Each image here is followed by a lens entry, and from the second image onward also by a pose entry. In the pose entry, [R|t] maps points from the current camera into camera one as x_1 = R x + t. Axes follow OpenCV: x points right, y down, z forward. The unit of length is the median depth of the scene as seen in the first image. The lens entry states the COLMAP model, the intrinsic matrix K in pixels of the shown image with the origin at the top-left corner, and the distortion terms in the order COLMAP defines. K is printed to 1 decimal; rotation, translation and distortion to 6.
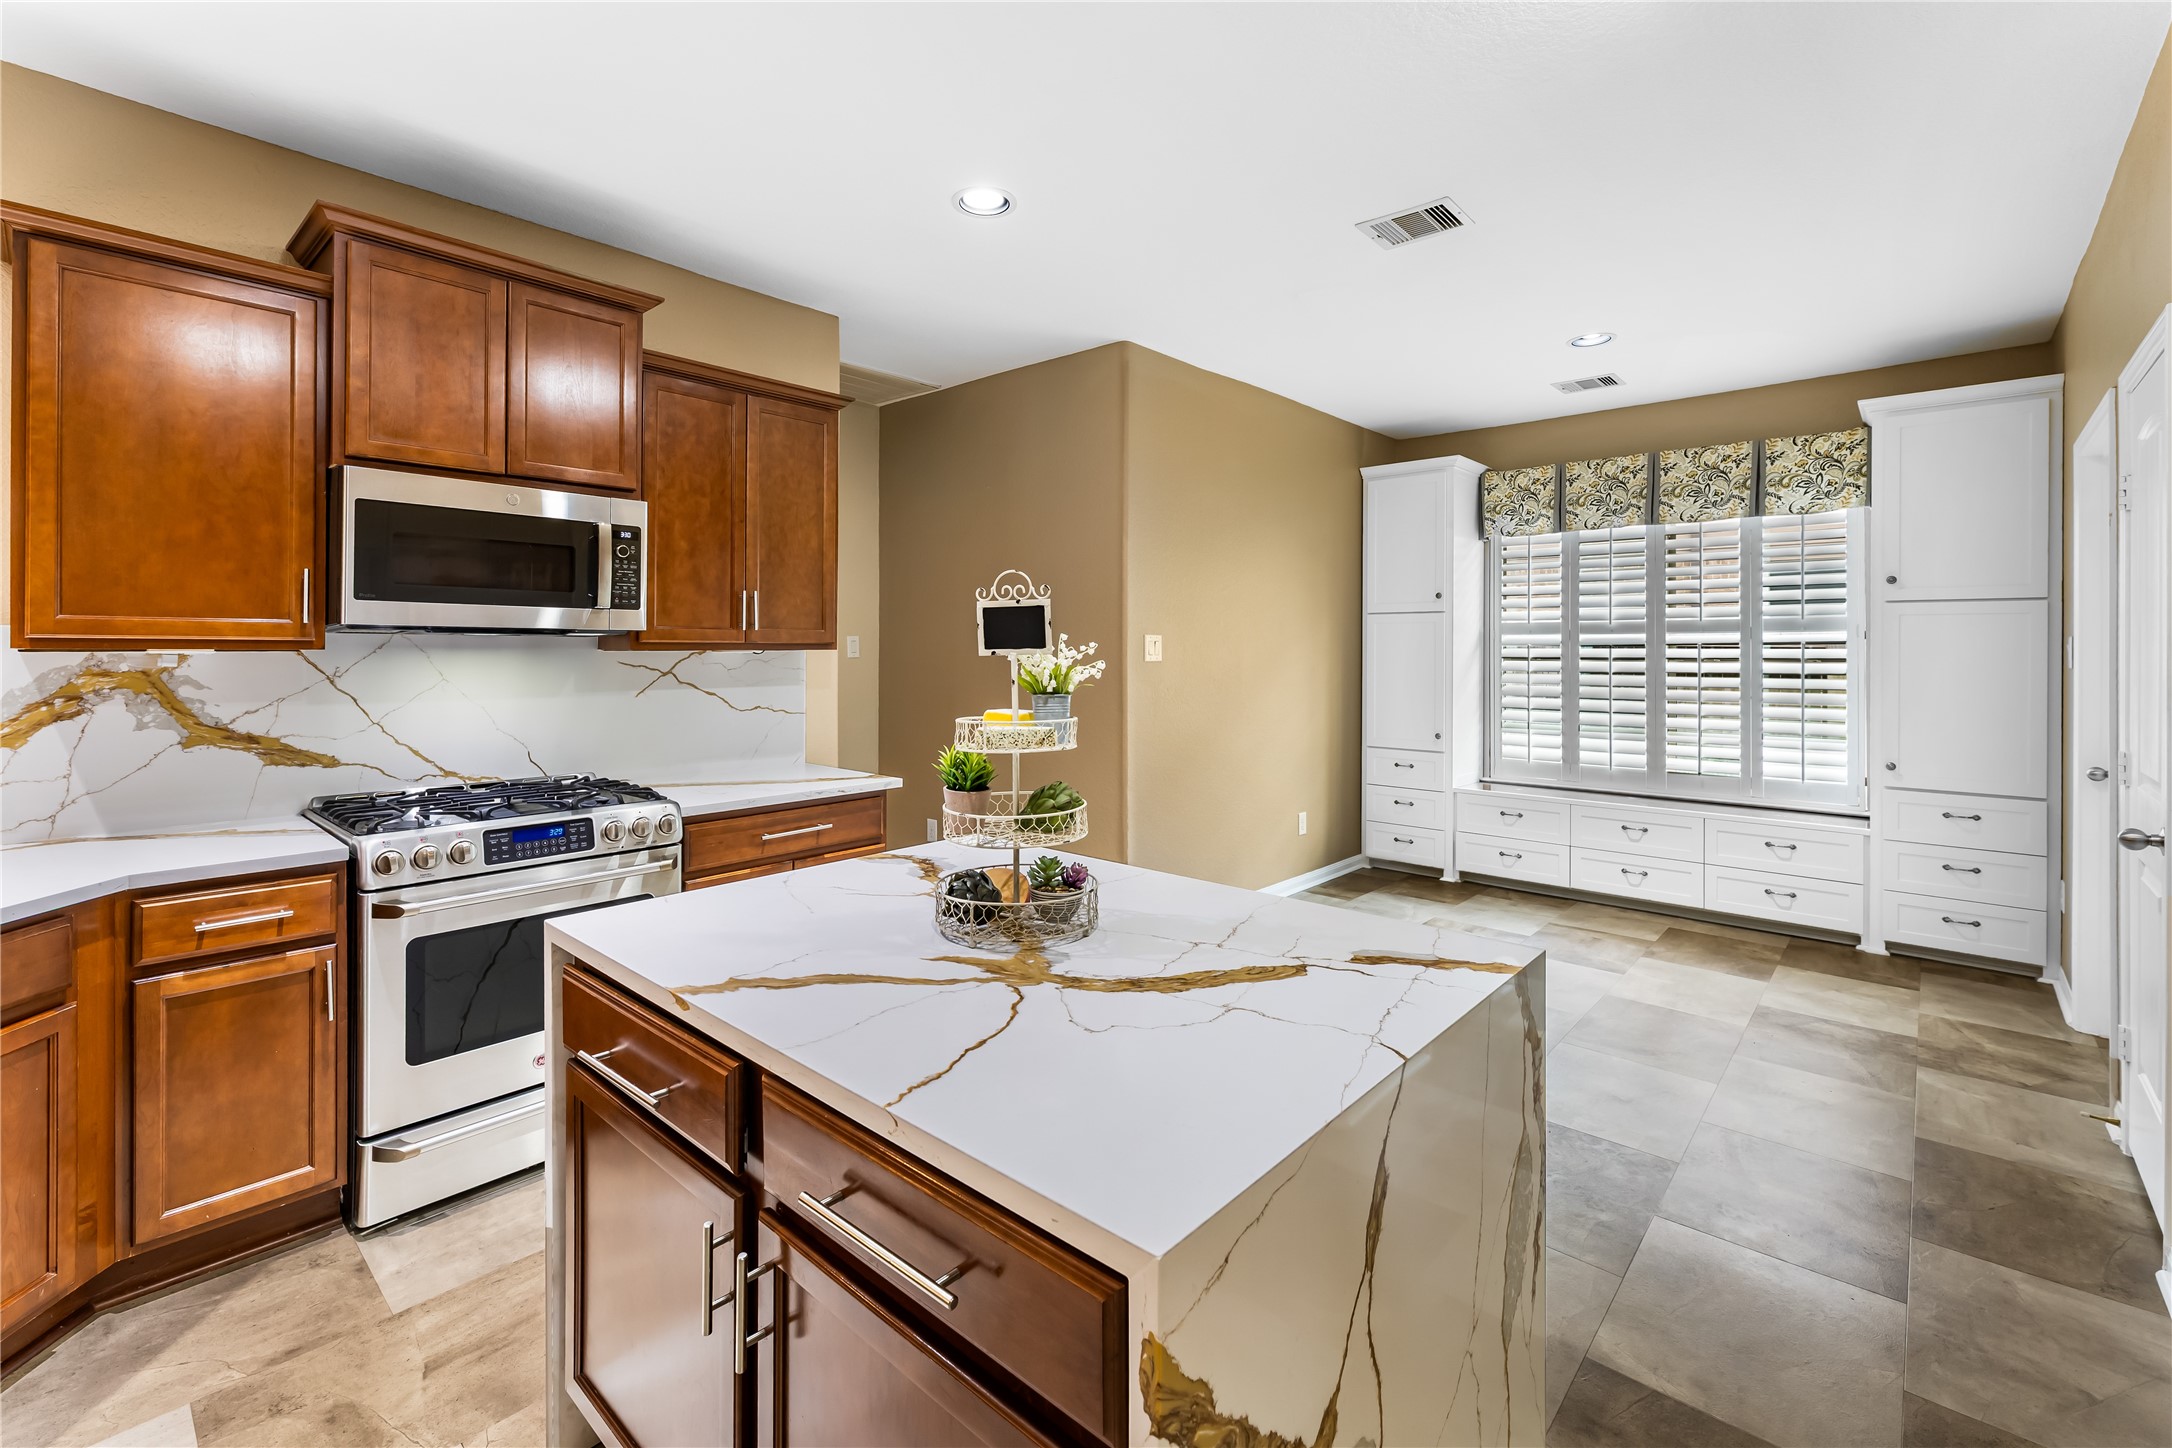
lens RADIAL K [[935.3, 0, 1079.9], [0, 935.3, 643.4], [0, 0, 1]] dist [-0.000650, 0.001711]
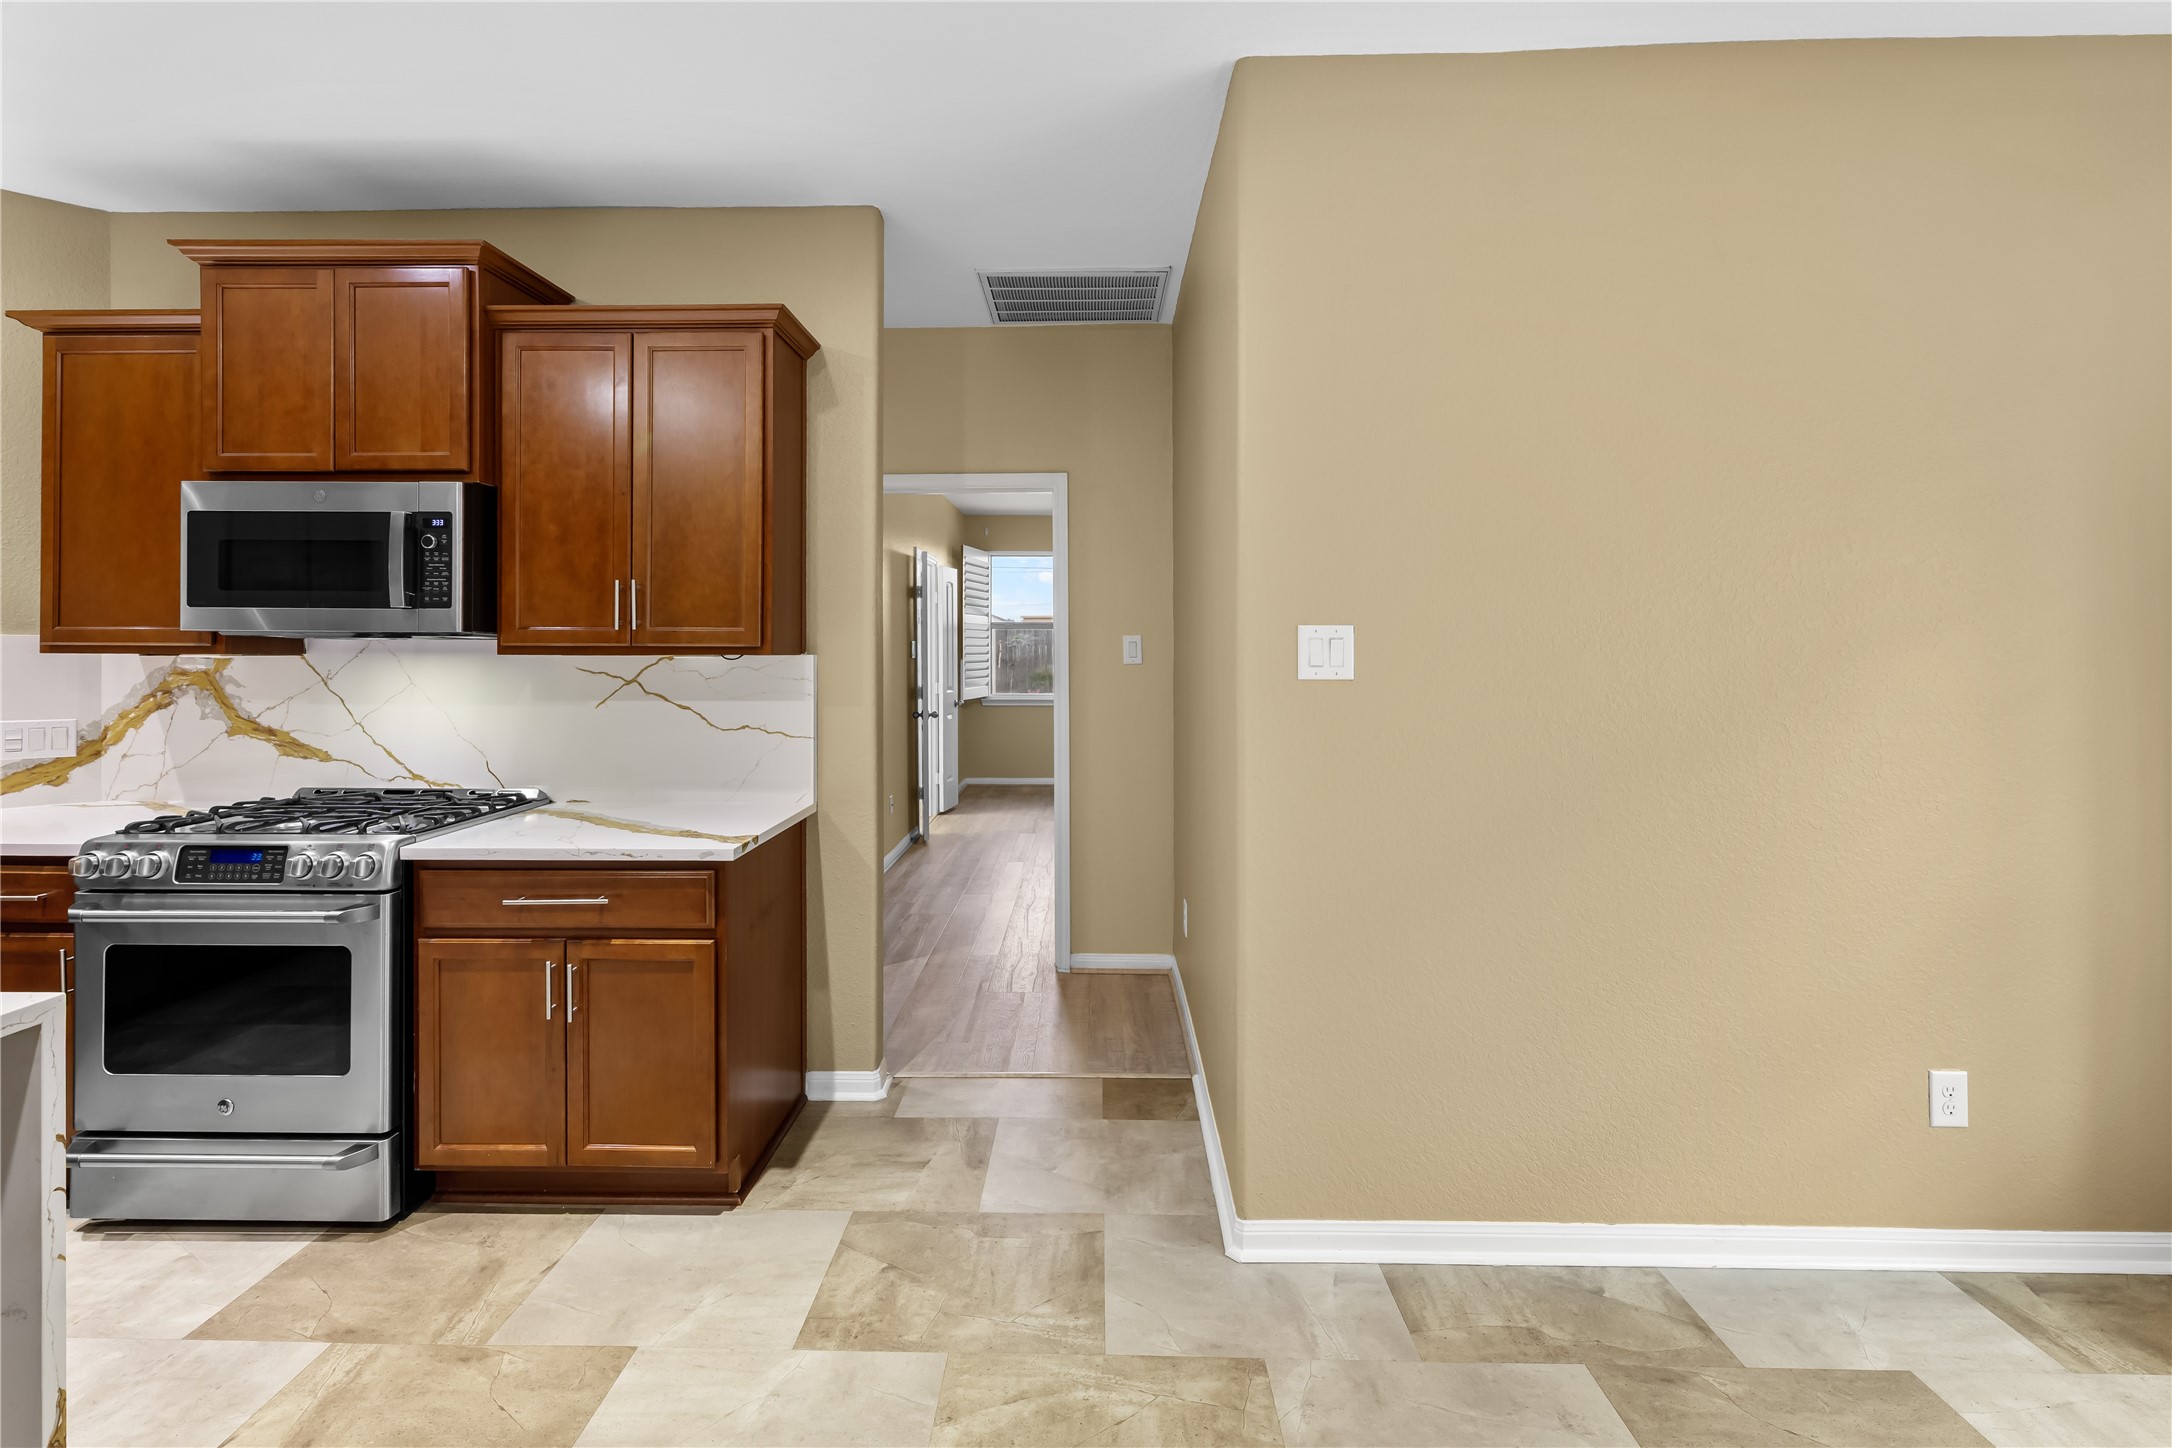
lens RADIAL K [[935.3, 0, 1074.4], [0, 935.3, 647.5], [0, 0, 1]] dist [-0.000650, 0.001711]
pose [[0.653251, -0.002450, -0.757138, 0.626929], [0.004654, 0.999989, 0.000780, 0.002313], [0.757127, -0.004033, 0.653255, 0.987437]]
